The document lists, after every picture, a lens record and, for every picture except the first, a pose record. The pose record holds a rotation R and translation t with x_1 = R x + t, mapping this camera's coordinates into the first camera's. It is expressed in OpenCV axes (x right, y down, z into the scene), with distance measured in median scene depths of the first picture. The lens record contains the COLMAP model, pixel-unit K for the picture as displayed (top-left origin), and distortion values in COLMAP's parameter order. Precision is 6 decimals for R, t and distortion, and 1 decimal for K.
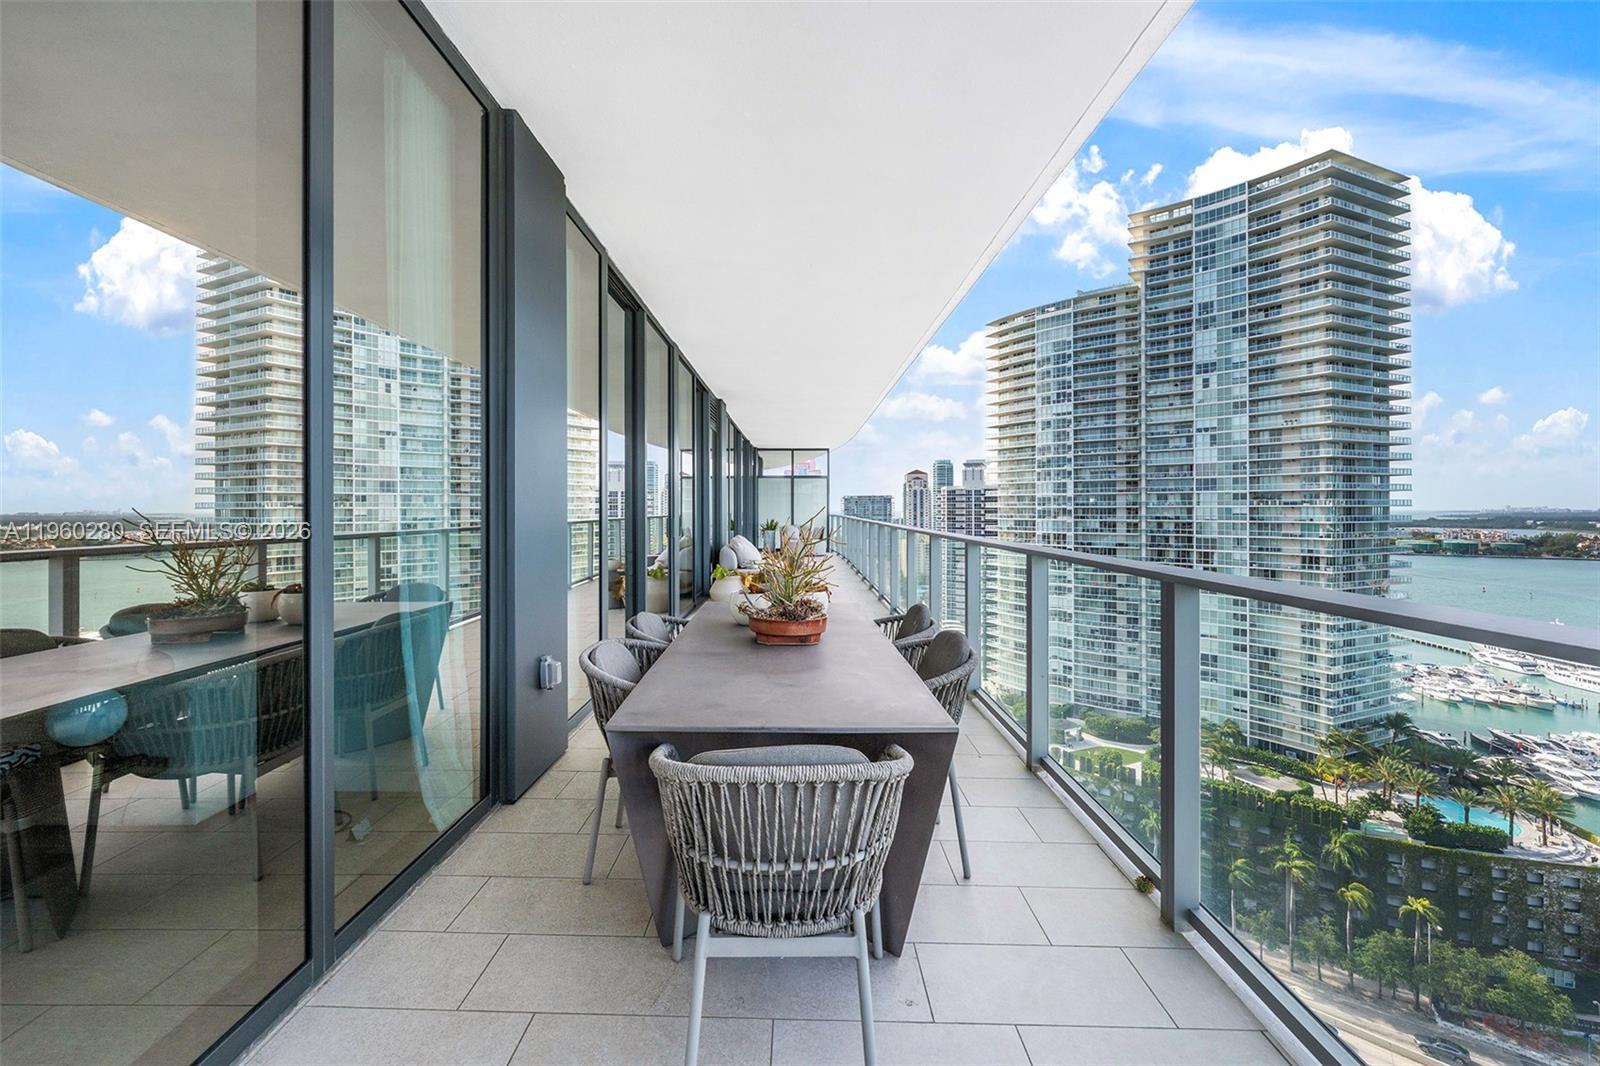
lens RADIAL K [[645.6, 0, 810.0], [0, 645.6, 506.9], [0, 0, 1]] dist [-0.003833, 0.000434]
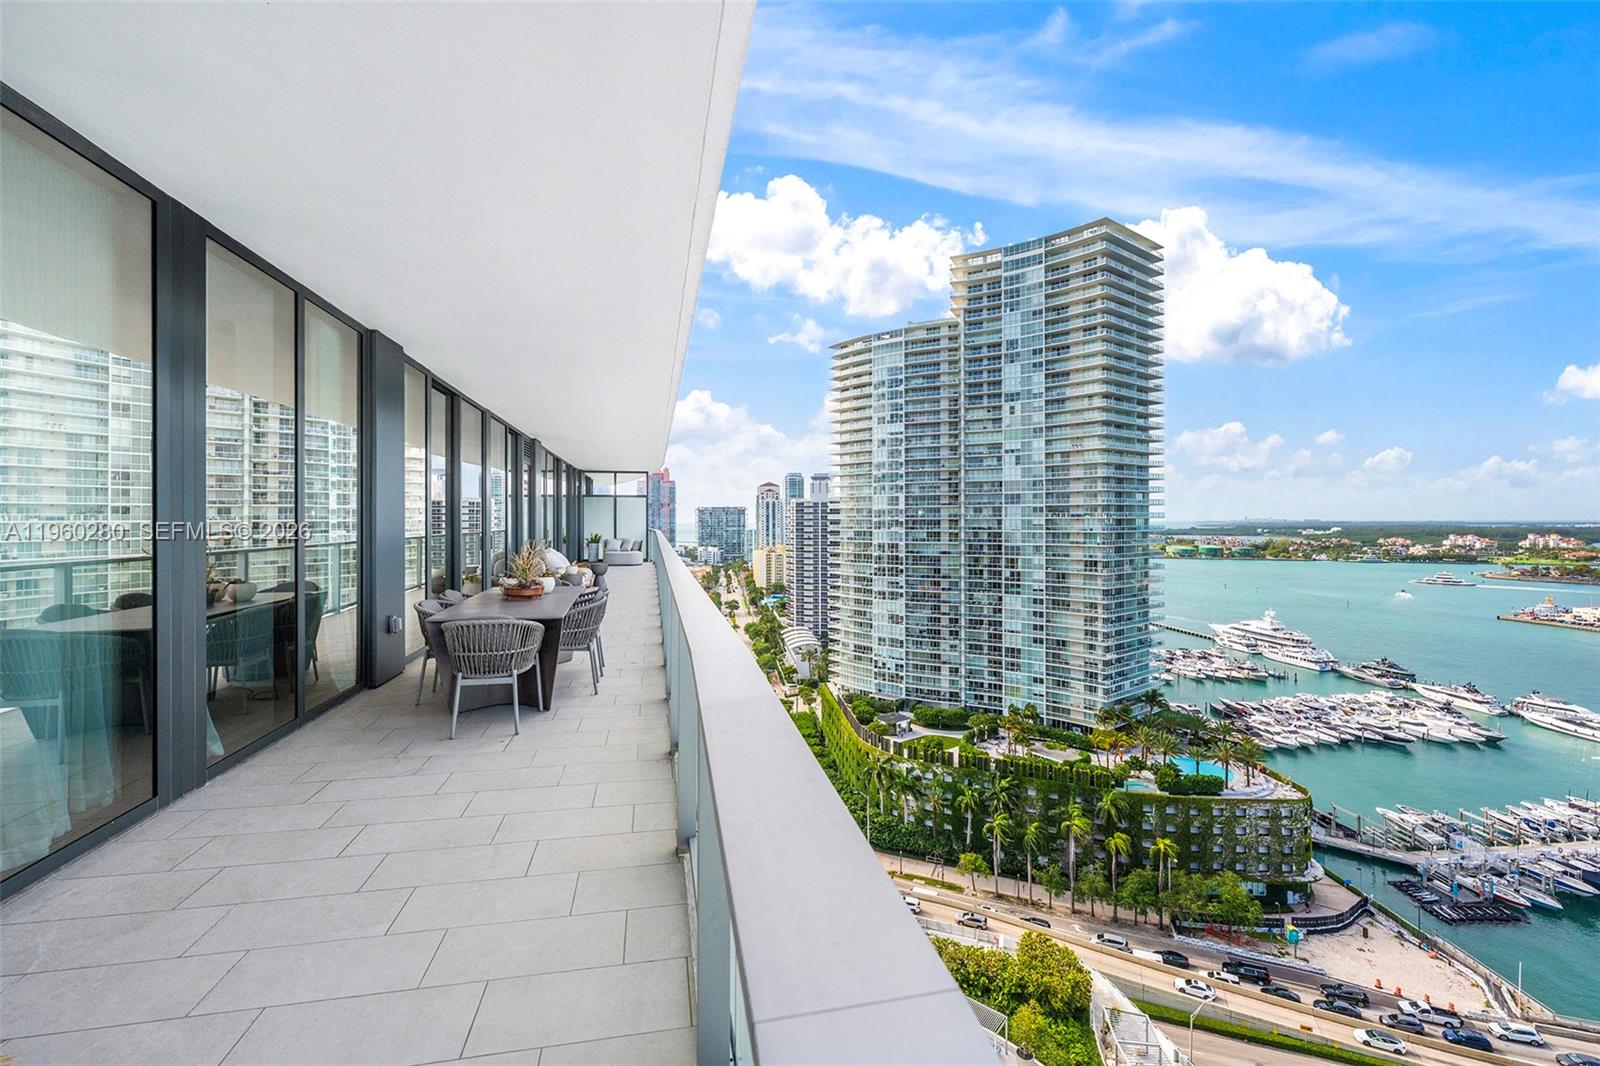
lens RADIAL K [[677.0, 0, 820.1], [0, 677.0, 514.6], [0, 0, 1]] dist [0.000300, -0.000308]
pose [[0.978819, -0.000437, 0.204725, 0.036572], [0.000977, 0.999996, -0.002537, -0.004508], [-0.204723, 0.002683, 0.978816, -0.106959]]
